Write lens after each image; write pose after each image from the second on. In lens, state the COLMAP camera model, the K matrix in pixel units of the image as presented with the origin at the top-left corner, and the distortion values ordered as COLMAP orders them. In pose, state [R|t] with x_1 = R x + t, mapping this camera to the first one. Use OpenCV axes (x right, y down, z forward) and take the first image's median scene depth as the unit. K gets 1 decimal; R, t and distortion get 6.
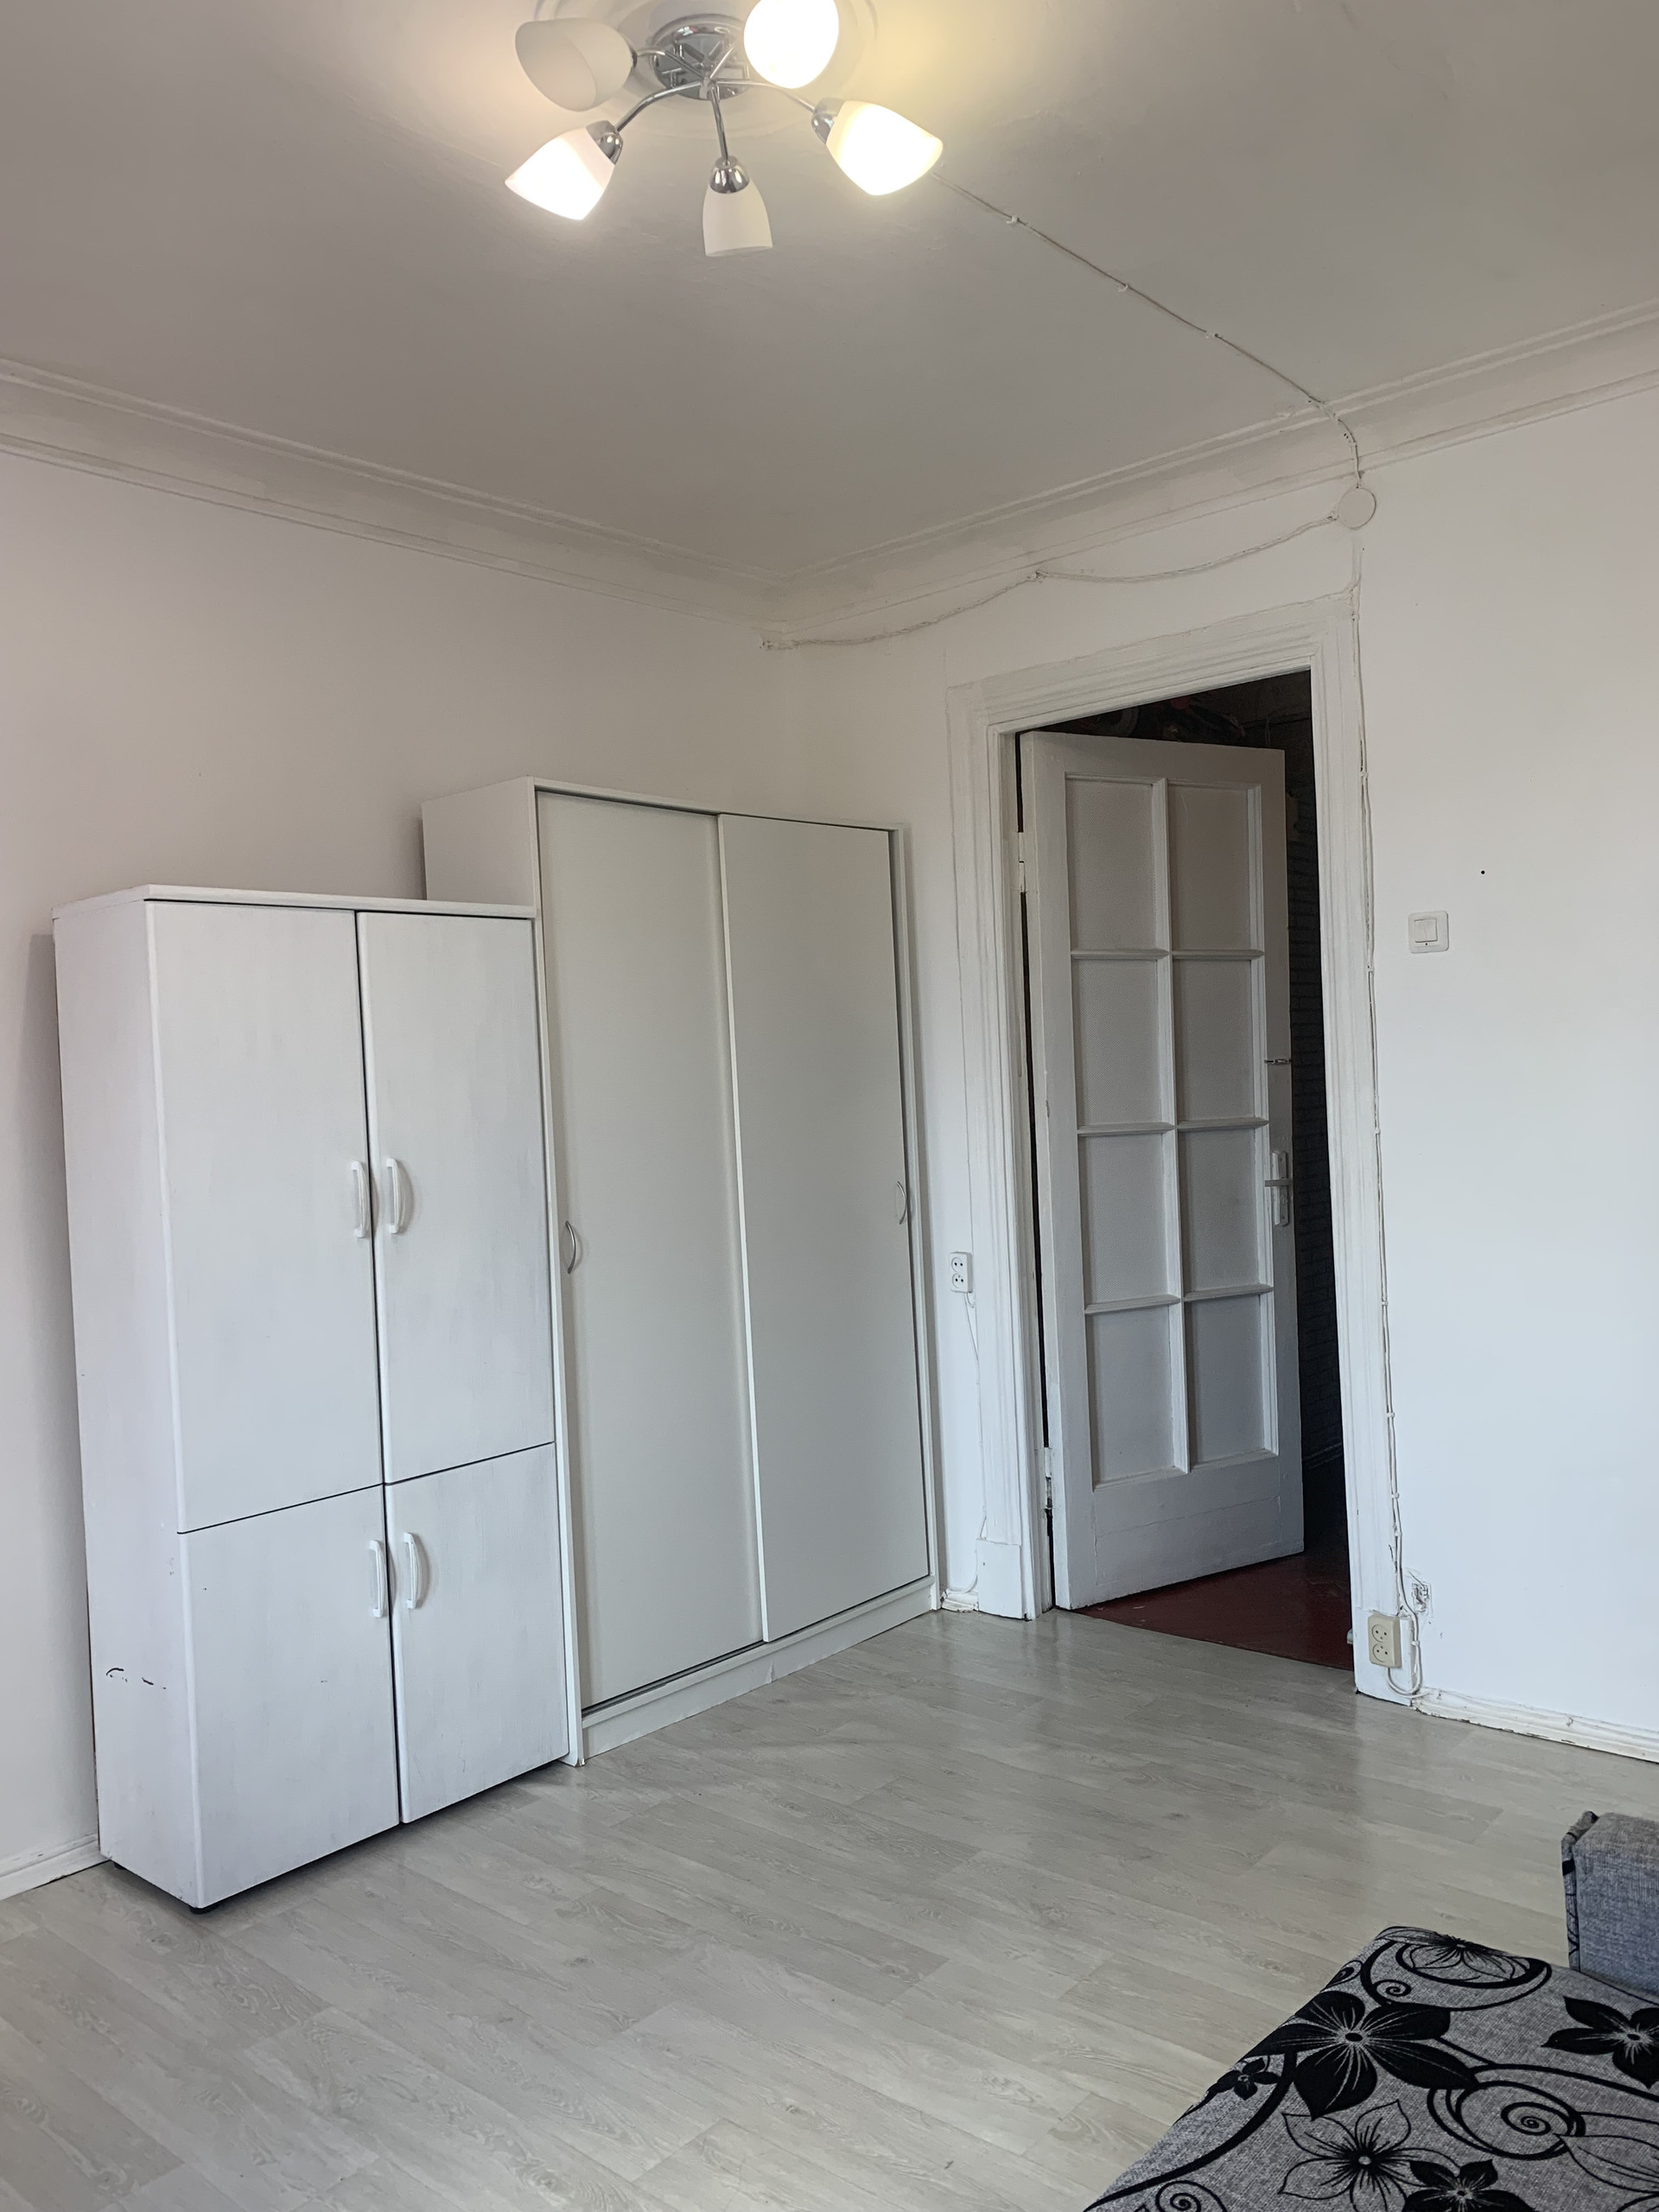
lens RADIAL K [[1710.0, 0, 834.2], [0, 1710.0, 1104.6], [0, 0, 1]] dist [0.030622, -0.022524]
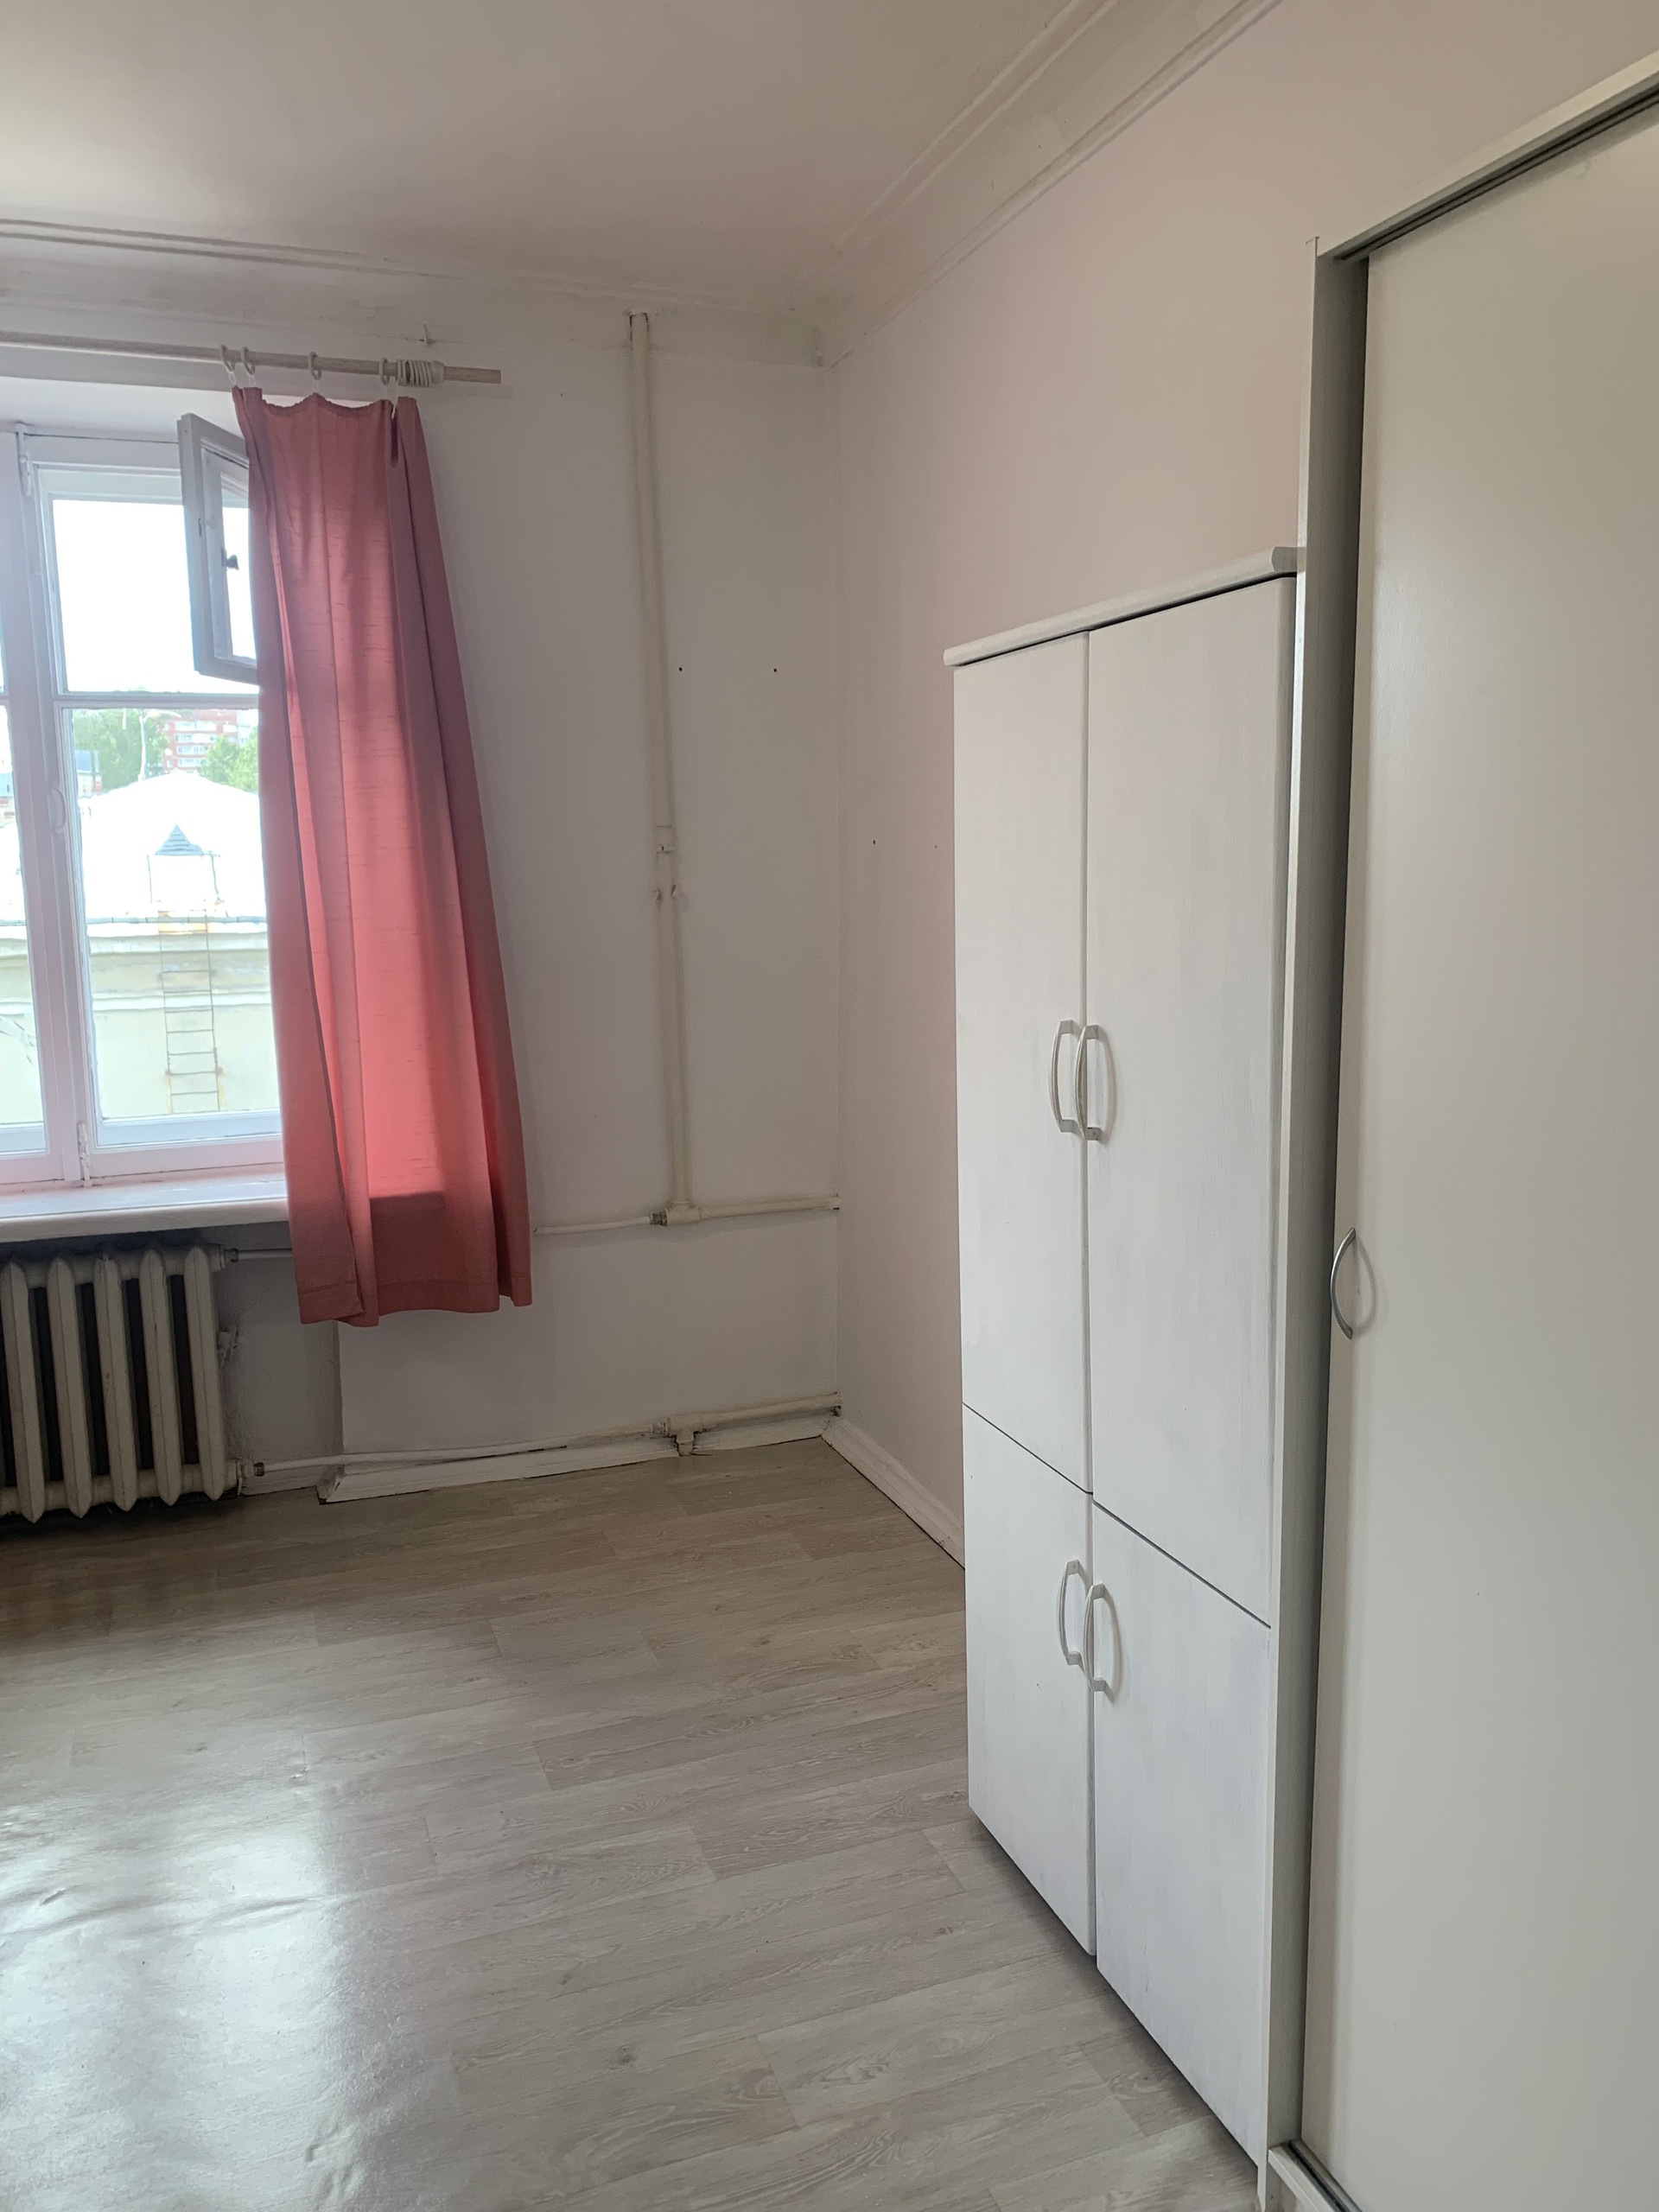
lens RADIAL K [[1710.0, 0, 834.2], [0, 1710.0, 1104.6], [0, 0, 1]] dist [0.030622, -0.022524]
pose [[-0.485550, 0.182603, -0.854926, 0.336969], [0.031933, 0.980994, 0.191394, -0.065211], [0.873626, 0.065631, -0.482152, 1.212569]]
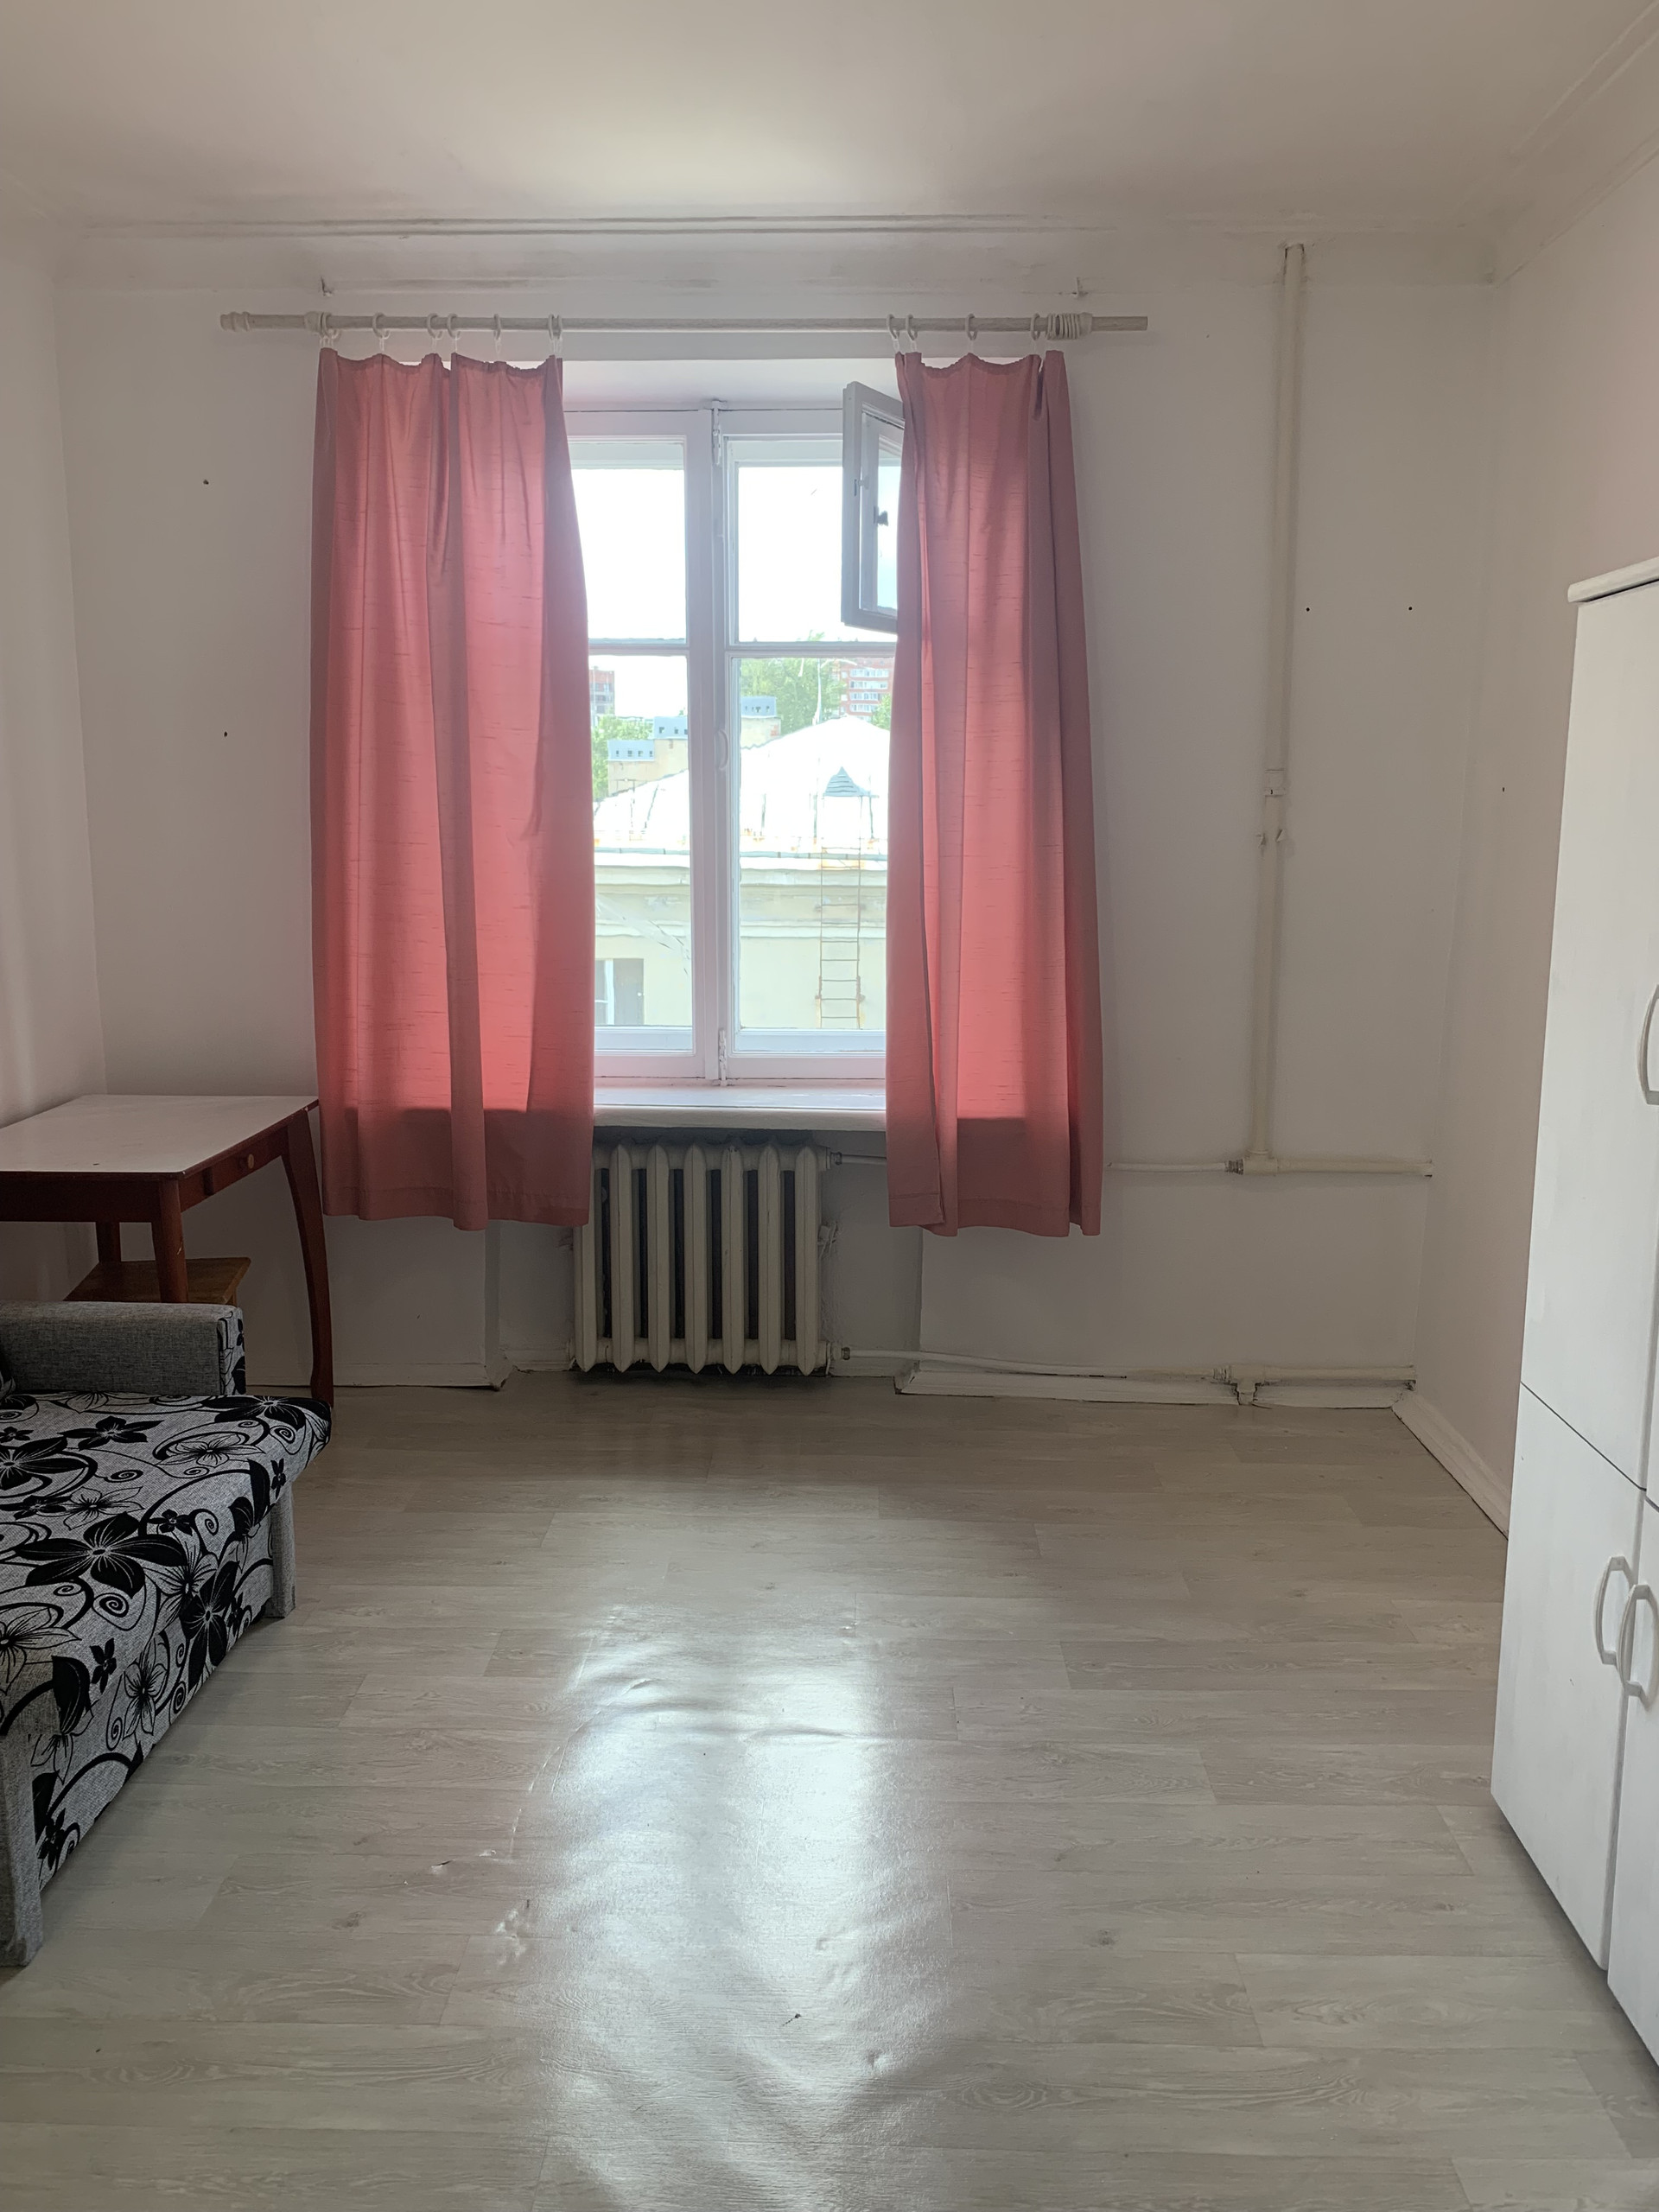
lens RADIAL K [[1716.3, 0, 834.6], [0, 1716.3, 1114.9], [0, 0, 1]] dist [0.034103, -0.010076]
pose [[-0.769699, 0.153792, -0.619606, 0.345453], [0.022272, 0.976428, 0.214690, -0.062113], [0.638019, 0.151447, -0.754981, 1.257070]]
